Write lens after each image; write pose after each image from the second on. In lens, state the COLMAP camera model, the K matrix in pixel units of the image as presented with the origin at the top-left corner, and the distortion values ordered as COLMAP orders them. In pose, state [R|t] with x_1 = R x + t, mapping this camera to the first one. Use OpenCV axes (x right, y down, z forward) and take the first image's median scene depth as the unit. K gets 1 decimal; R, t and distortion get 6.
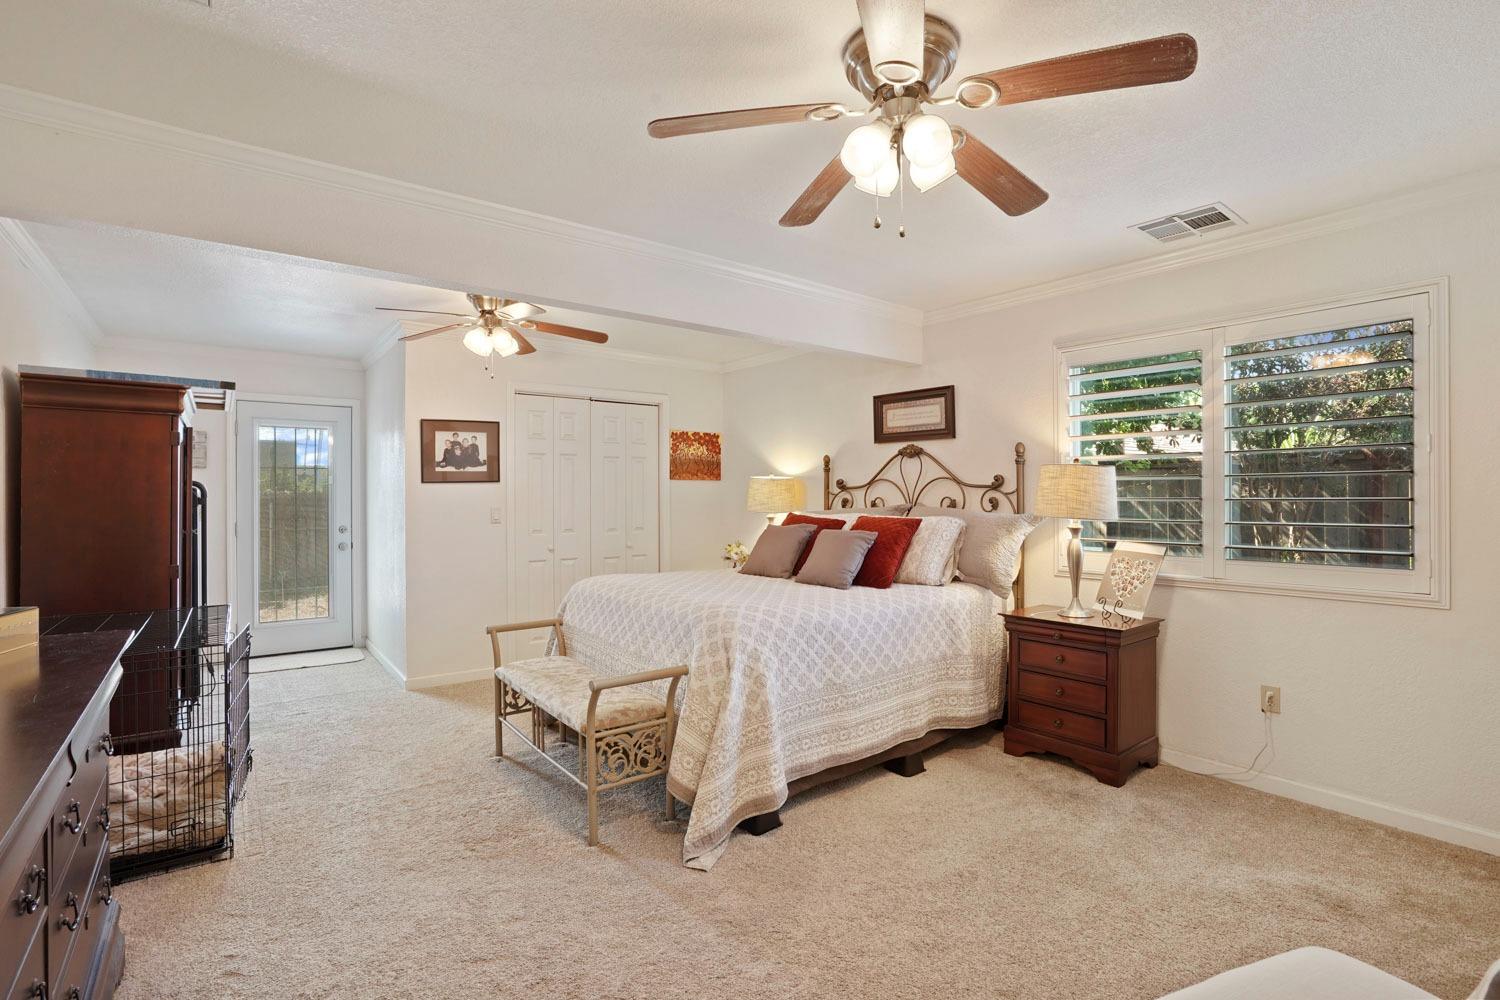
lens RADIAL K [[705.8, 0, 734.9], [0, 705.8, 496.2], [0, 0, 1]] dist [-0.005267, 0.000539]
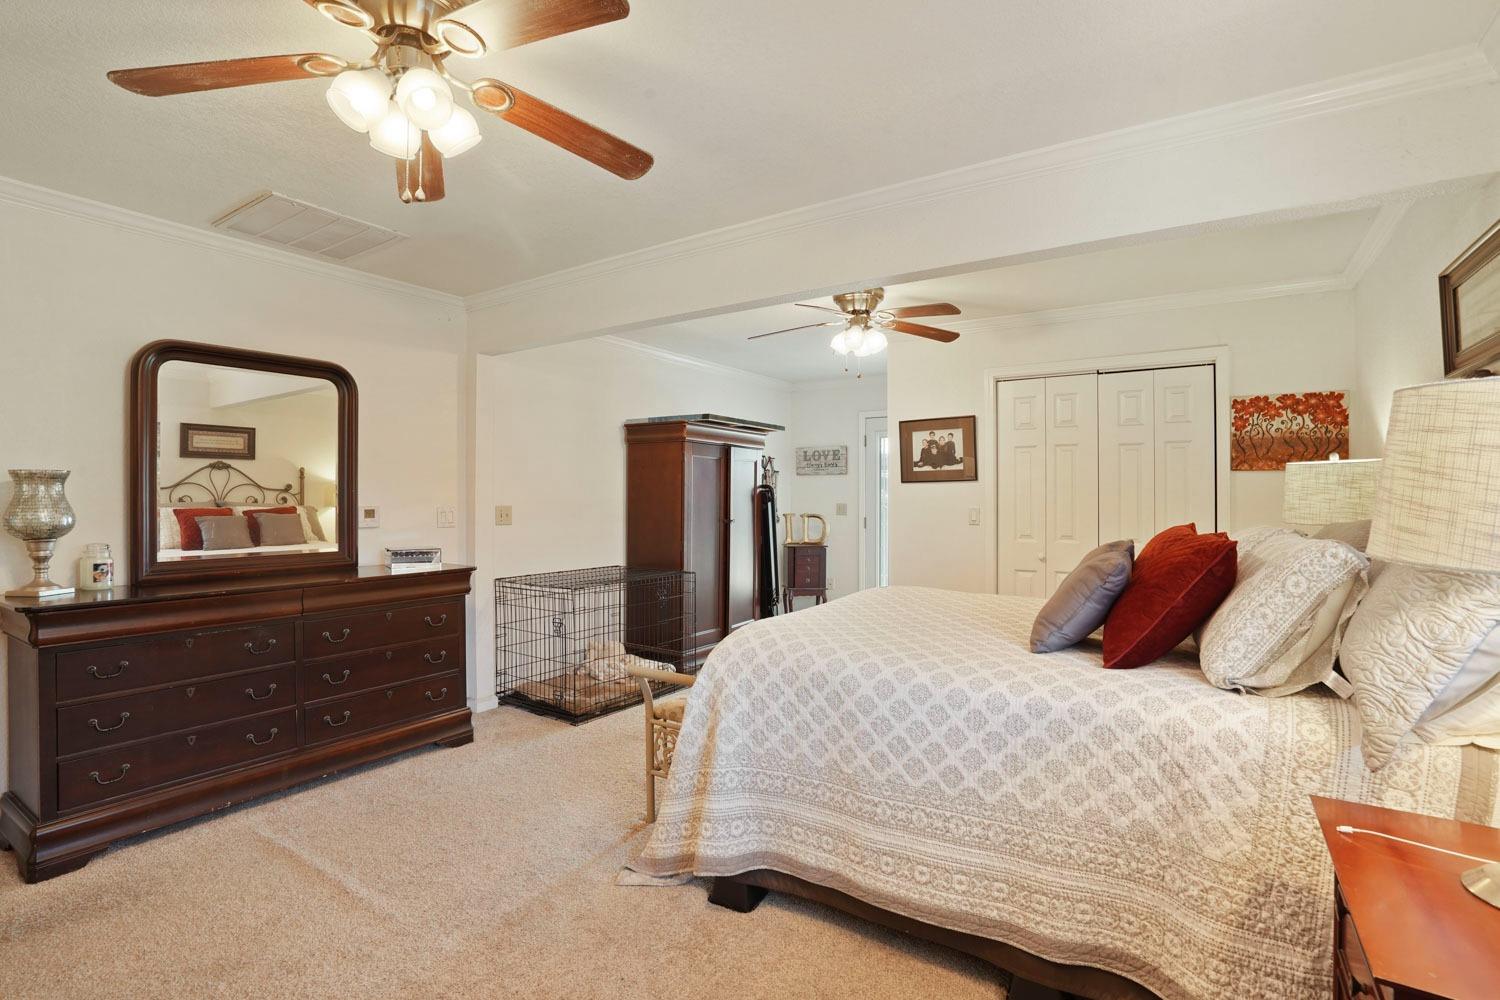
lens RADIAL K [[705.8, 0, 736.7], [0, 705.8, 496.8], [0, 0, 1]] dist [-0.005267, 0.000539]
pose [[0.342813, 0.002710, -0.939400, 0.443496], [-0.002859, 0.999994, 0.001842, 0.000647], [0.939399, 0.002055, 0.342818, 0.399967]]
